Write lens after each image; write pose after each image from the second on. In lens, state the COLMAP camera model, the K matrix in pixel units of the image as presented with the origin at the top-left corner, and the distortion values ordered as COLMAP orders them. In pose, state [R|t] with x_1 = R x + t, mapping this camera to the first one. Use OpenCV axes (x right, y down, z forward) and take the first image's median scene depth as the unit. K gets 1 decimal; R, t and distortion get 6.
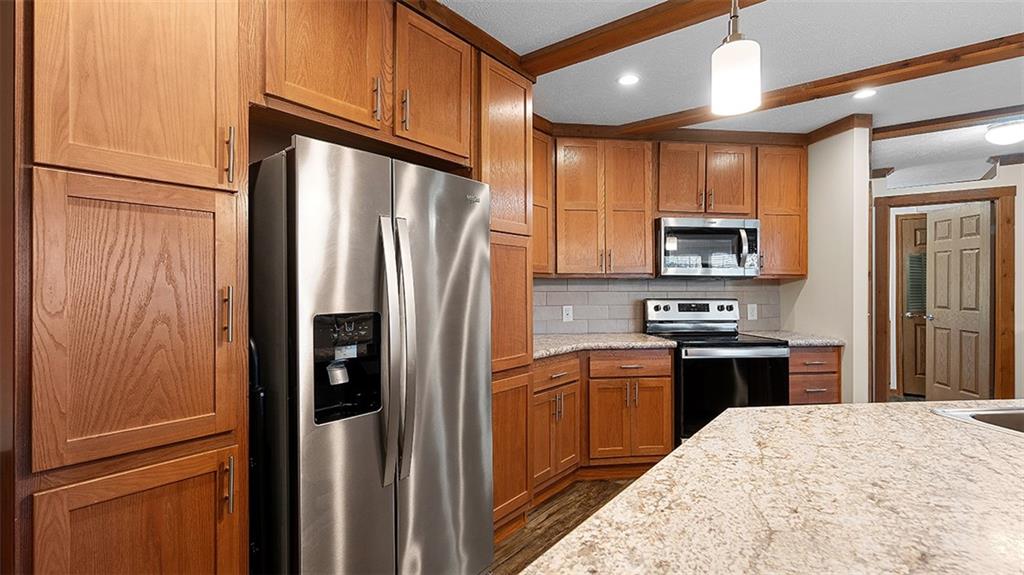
lens RADIAL K [[469.2, 0, 533.5], [0, 469.2, 290.5], [0, 0, 1]] dist [-0.000499, -0.000070]
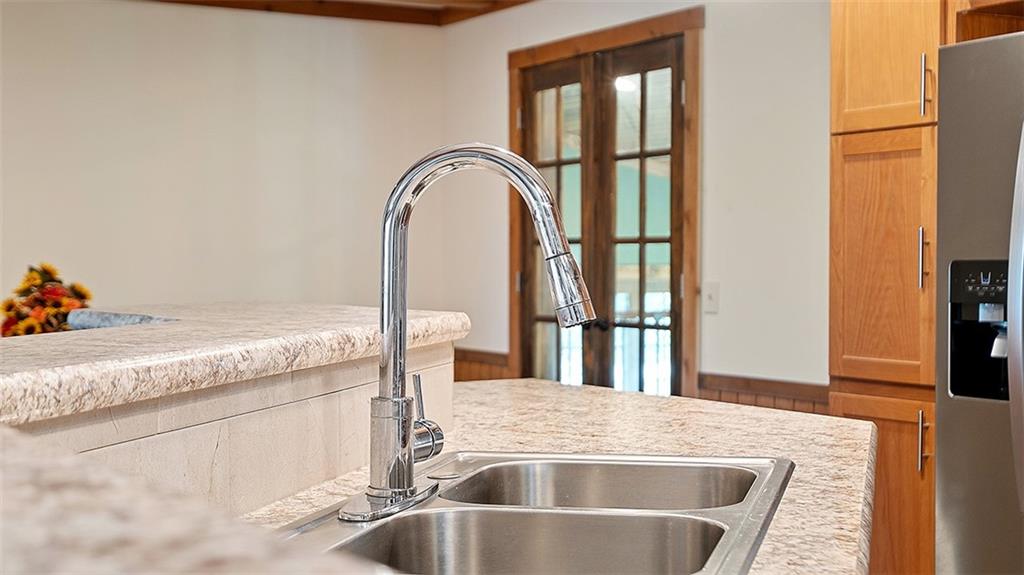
lens RADIAL K [[1501.7, 0, 512.0], [0, 1501.7, 287.5], [0, 0, 1]] dist [0.010128, 0.032737]
pose [[-0.398250, 0.018492, -0.917090, 2.392974], [0.002487, 0.999815, 0.019080, 0.050950], [0.917274, 0.005318, -0.398222, 1.441220]]
